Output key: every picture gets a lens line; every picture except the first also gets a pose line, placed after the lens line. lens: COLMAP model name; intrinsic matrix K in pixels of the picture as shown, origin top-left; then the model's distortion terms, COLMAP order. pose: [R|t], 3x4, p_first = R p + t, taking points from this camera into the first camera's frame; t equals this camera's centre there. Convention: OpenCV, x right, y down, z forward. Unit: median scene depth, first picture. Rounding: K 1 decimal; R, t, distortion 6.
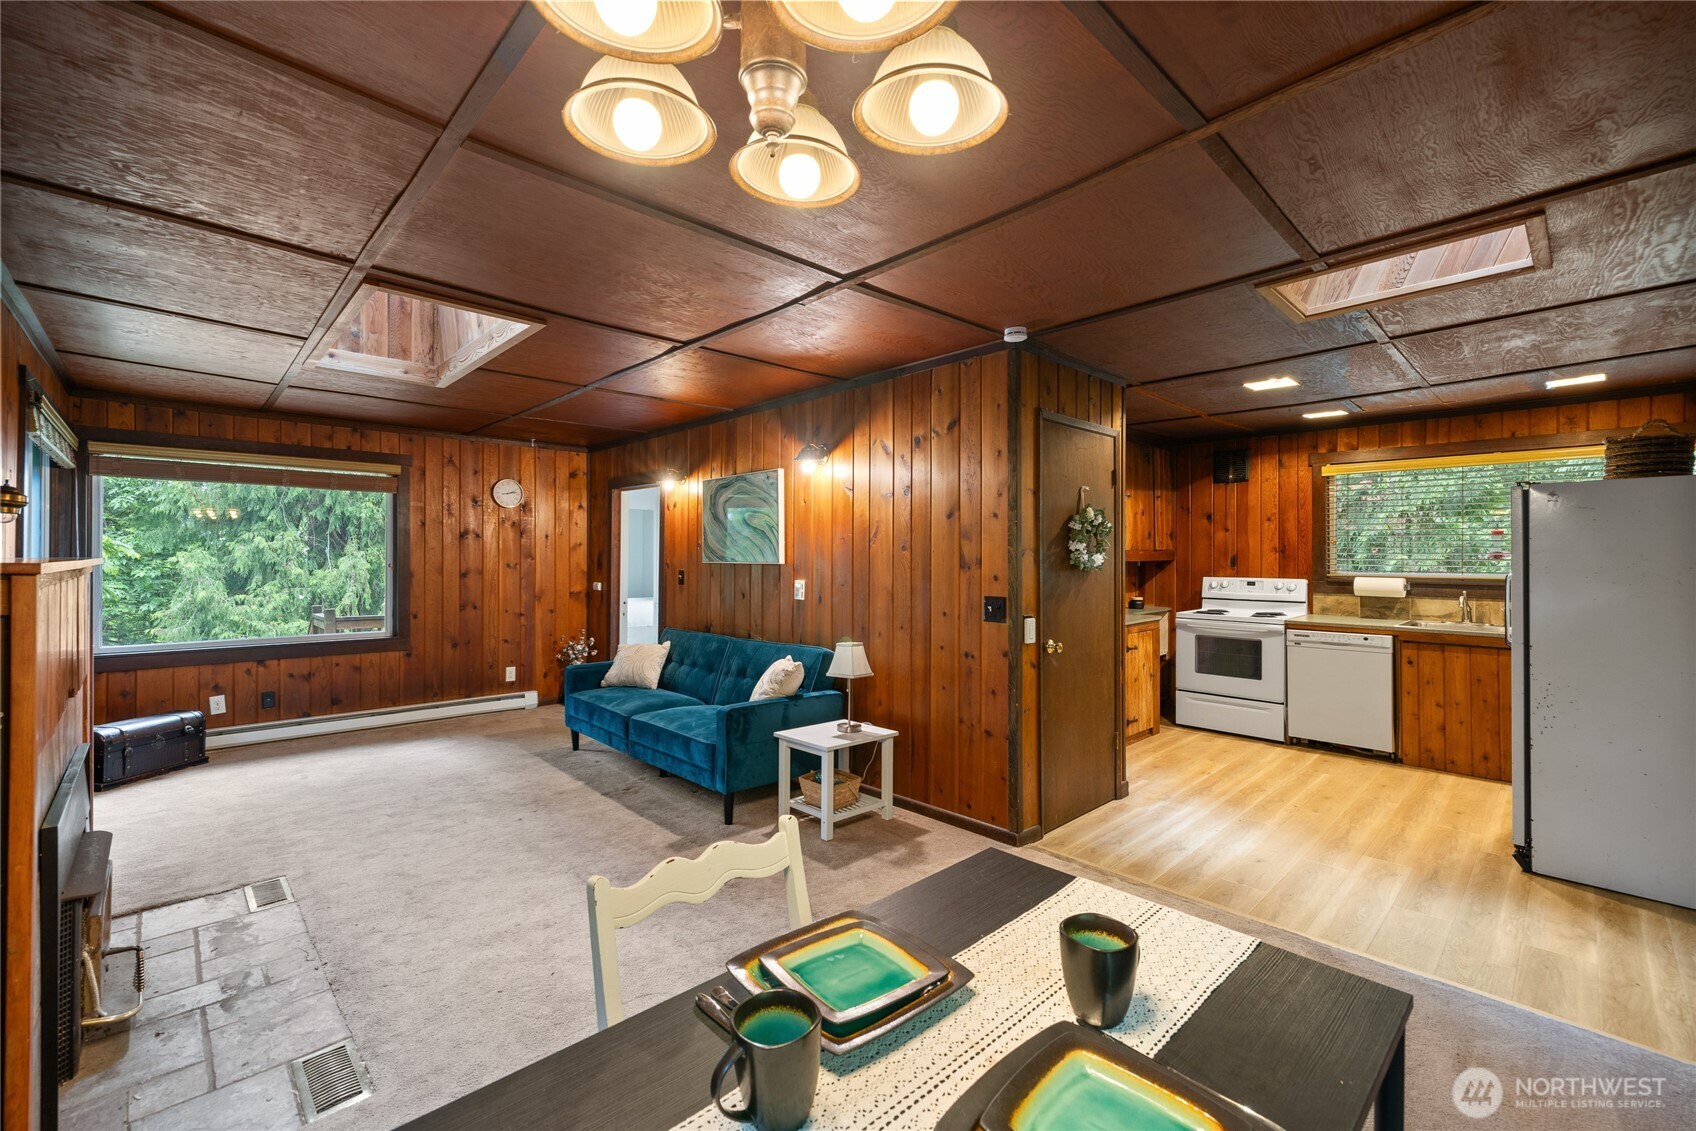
lens RADIAL K [[710.1, 0, 826.8], [0, 710.1, 554.3], [0, 0, 1]] dist [0.000559, 0.000265]
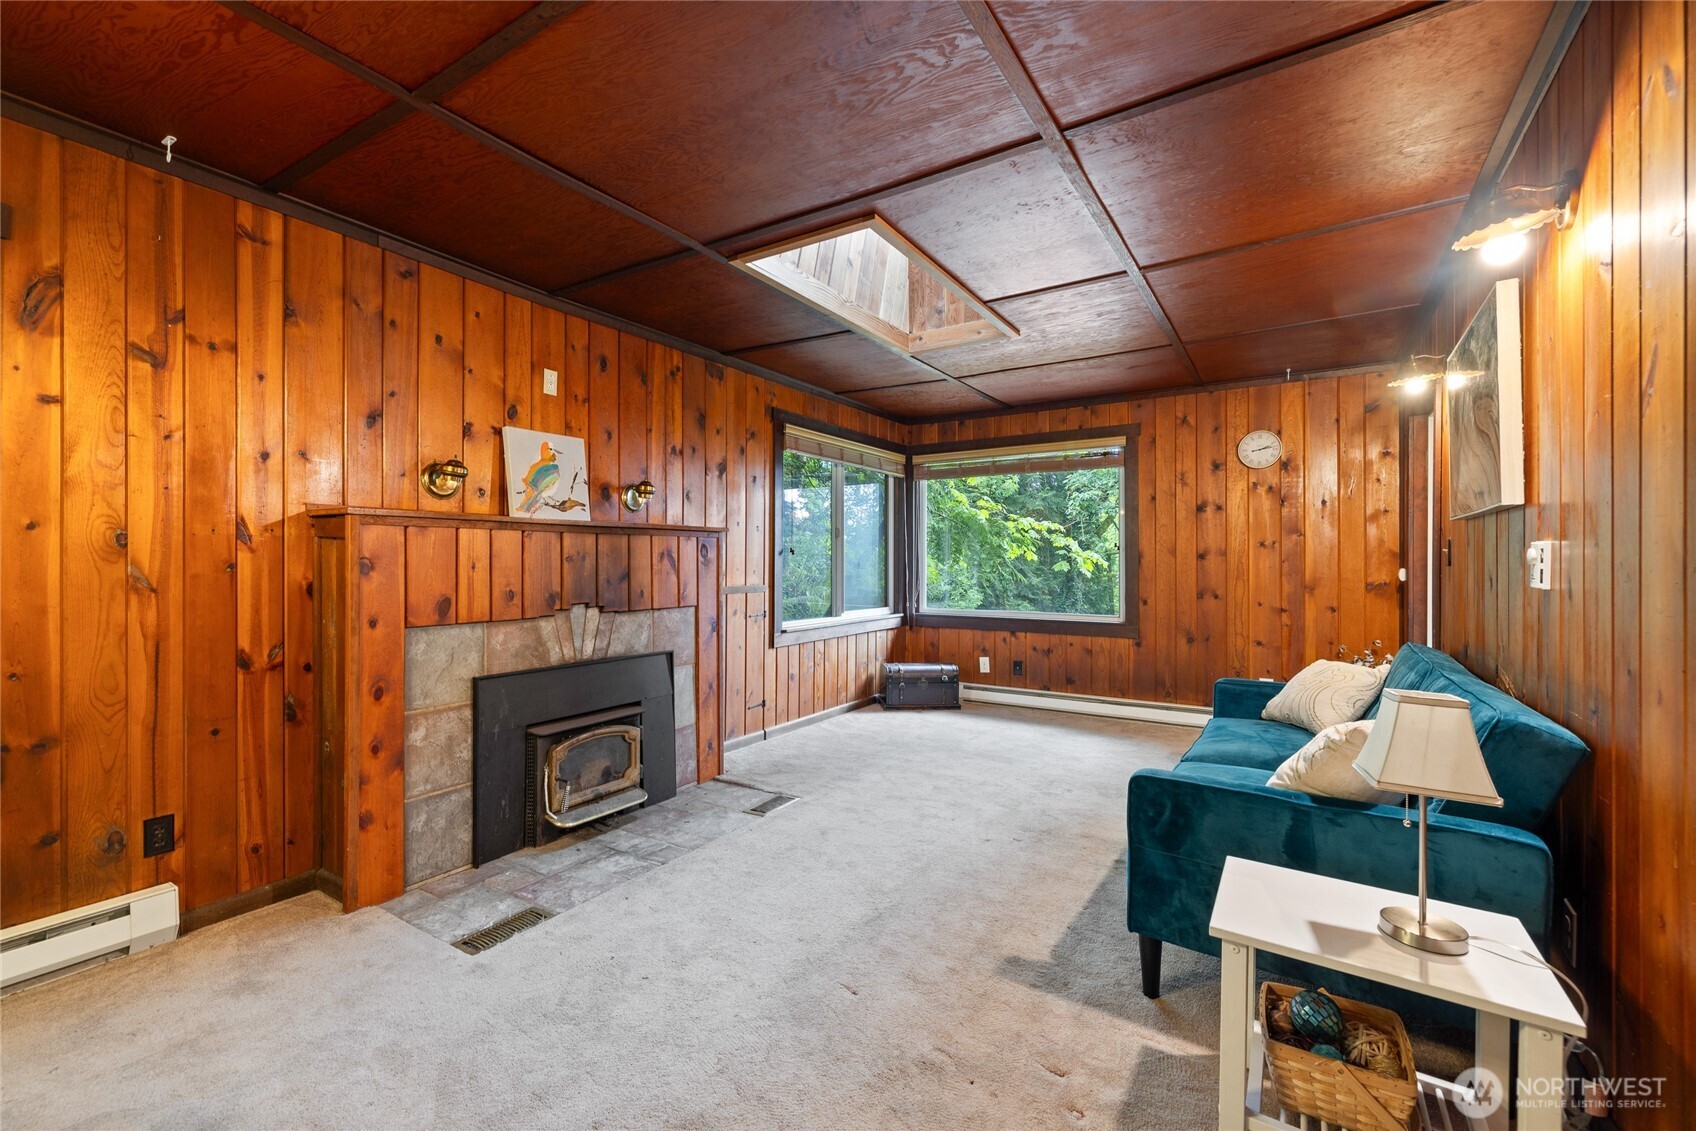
lens RADIAL K [[714.6, 0, 825.0], [0, 714.6, 558.5], [0, 0, 1]] dist [0.001760, 0.000134]
pose [[0.235088, -0.008445, -0.971937, 0.227196], [0.006180, 0.999955, -0.007193, 0.041325], [0.971955, -0.004315, 0.235129, 0.451638]]
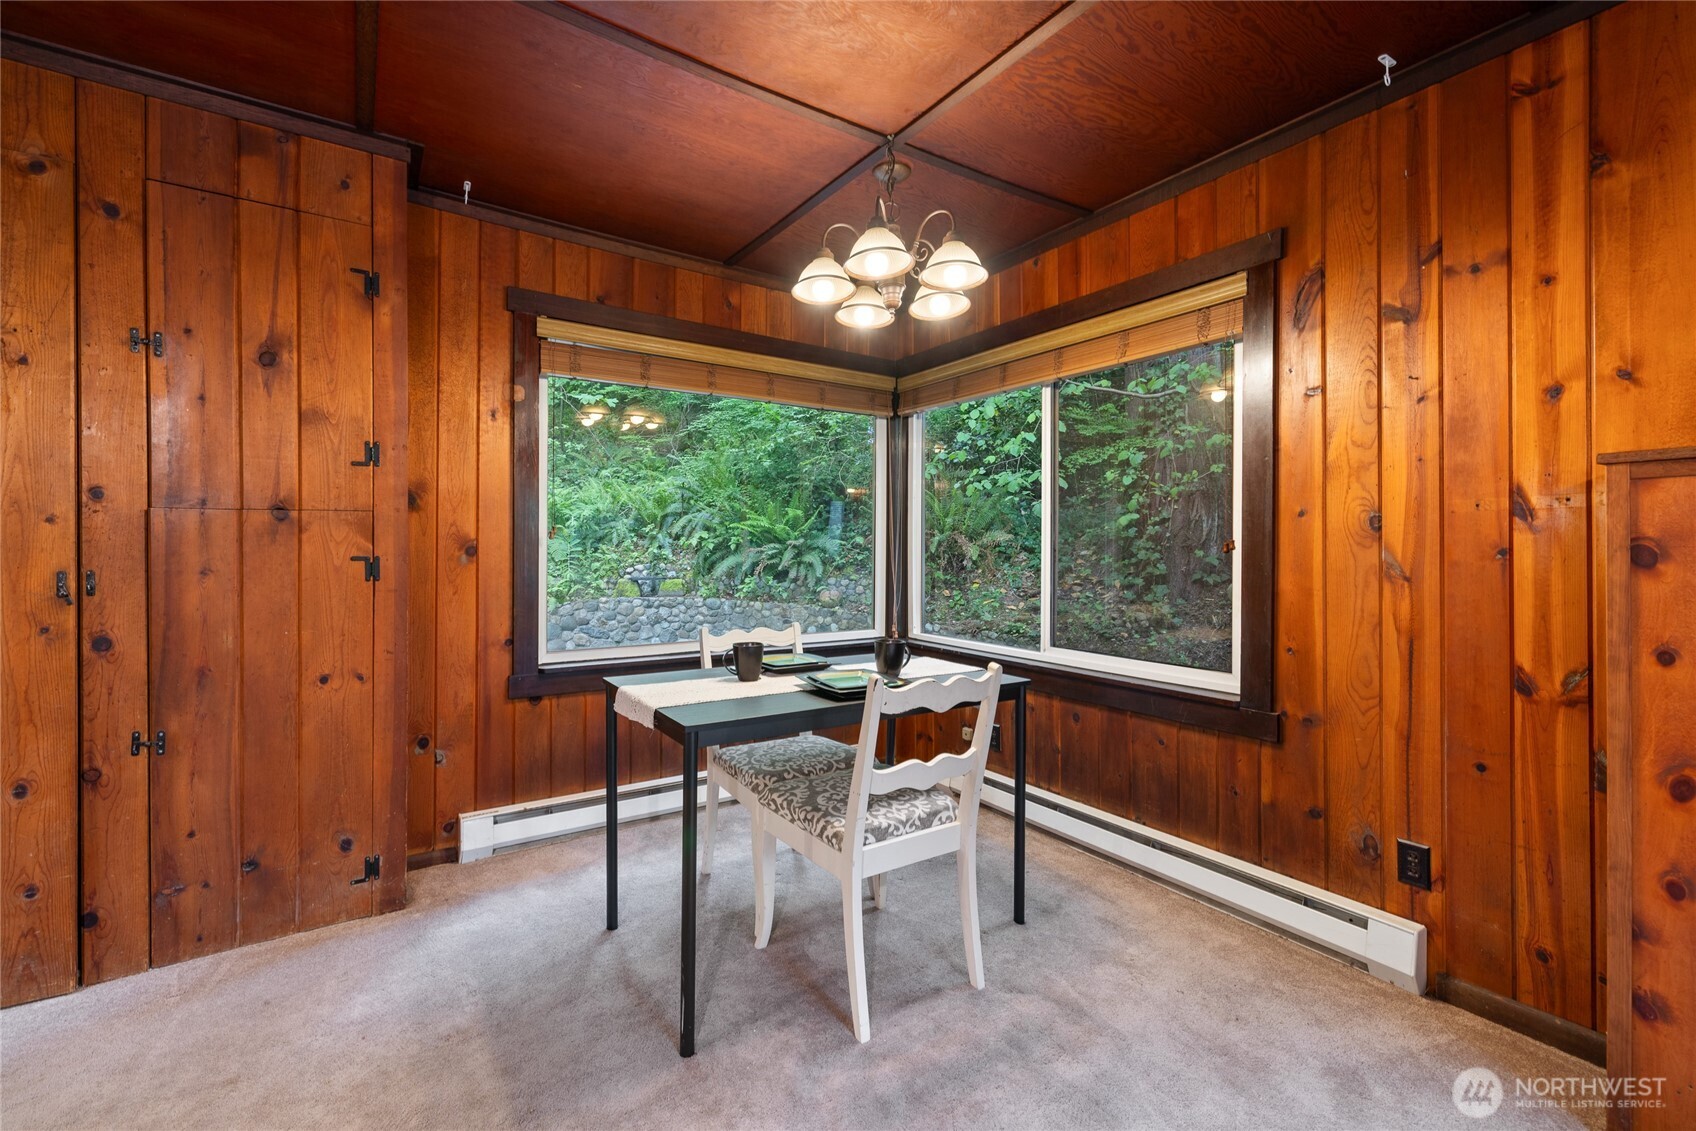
lens RADIAL K [[713.3, 0, 826.9], [0, 713.3, 547.4], [0, 0, 1]] dist [0.001462, -0.000385]
pose [[-0.984610, -0.002915, 0.174741, -0.048446], [-0.004657, 0.999943, -0.009557, 0.043247], [-0.174703, -0.010224, -0.984568, 0.580455]]
